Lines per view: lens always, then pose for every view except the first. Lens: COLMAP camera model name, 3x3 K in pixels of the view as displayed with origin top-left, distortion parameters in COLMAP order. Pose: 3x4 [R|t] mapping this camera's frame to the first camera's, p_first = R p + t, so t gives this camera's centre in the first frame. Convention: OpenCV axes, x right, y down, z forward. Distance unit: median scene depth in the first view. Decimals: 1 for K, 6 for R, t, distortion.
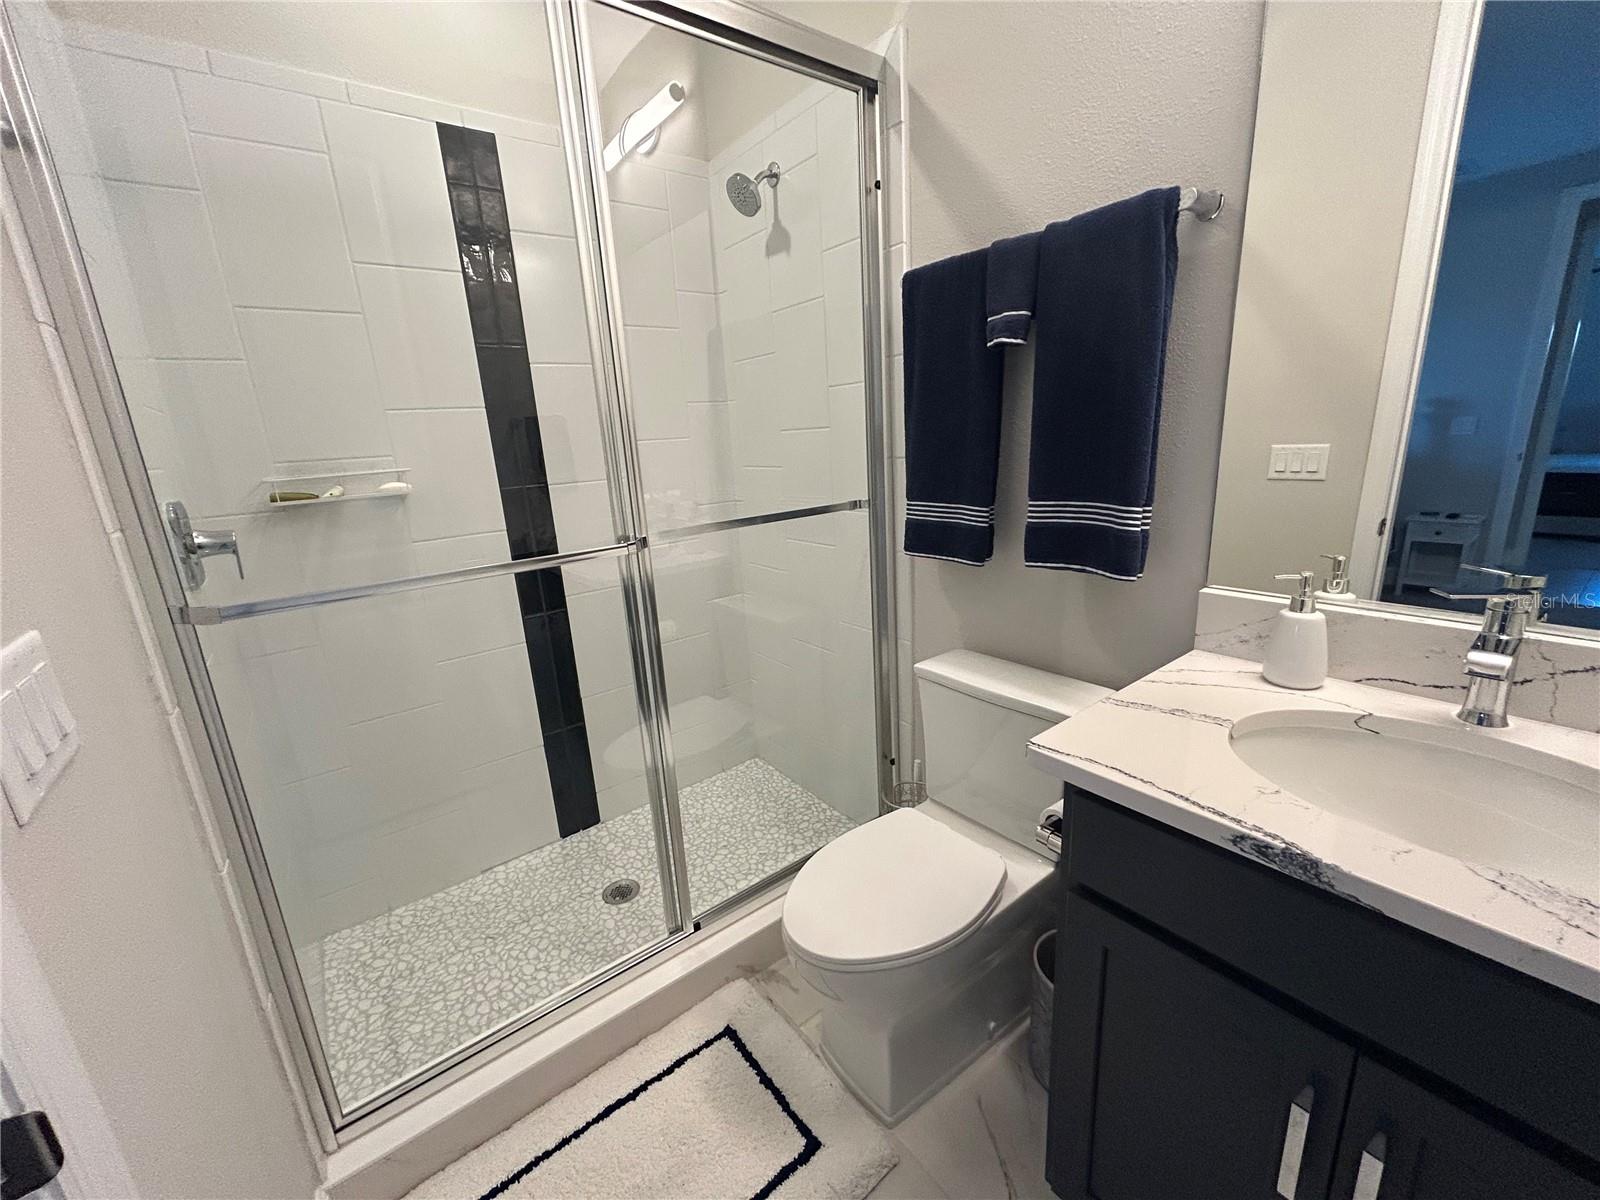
lens RADIAL K [[649.9, 0, 803.6], [0, 649.9, 597.3], [0, 0, 1]] dist [0.028488, 0.000343]
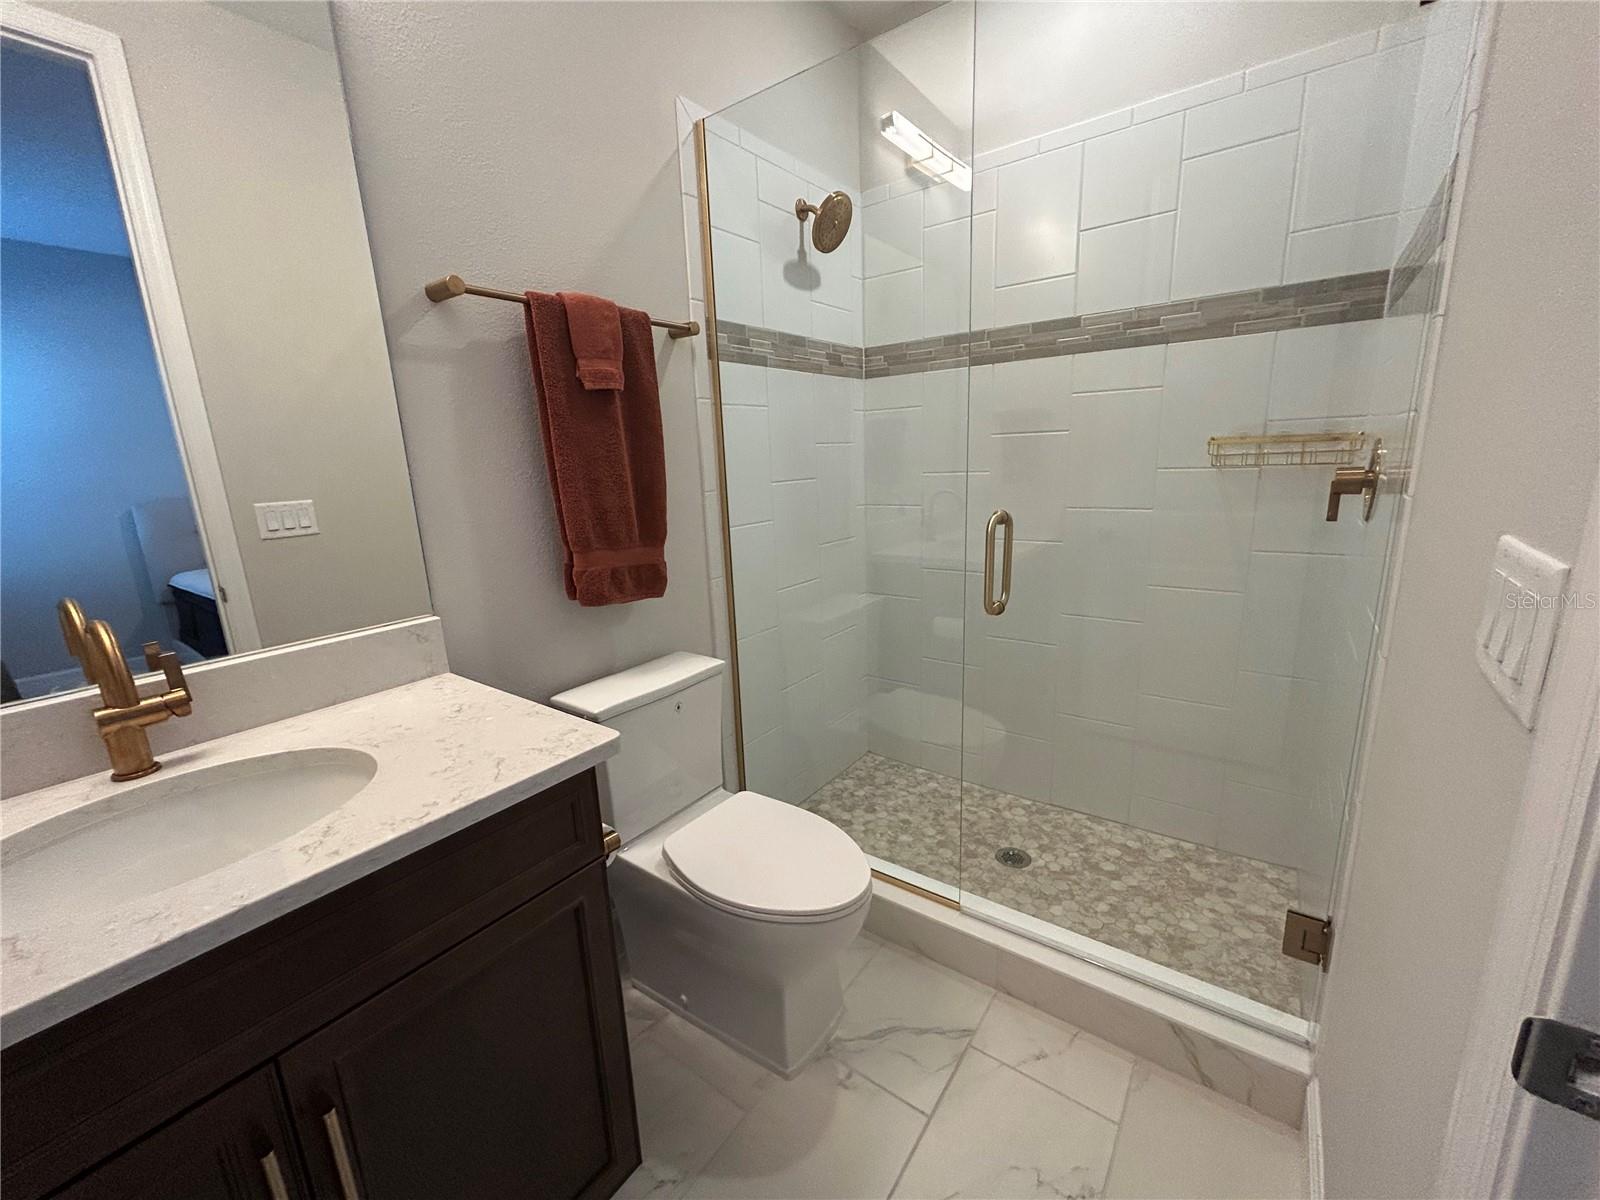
lens RADIAL K [[649.9, 0, 803.6], [0, 649.9, 597.3], [0, 0, 1]] dist [0.028488, 0.000343]
pose [[-0.277190, -0.156492, 0.947985, -0.455391], [0.286127, 0.928438, 0.236928, -0.110008], [-0.917223, 0.336918, -0.212577, 0.542579]]
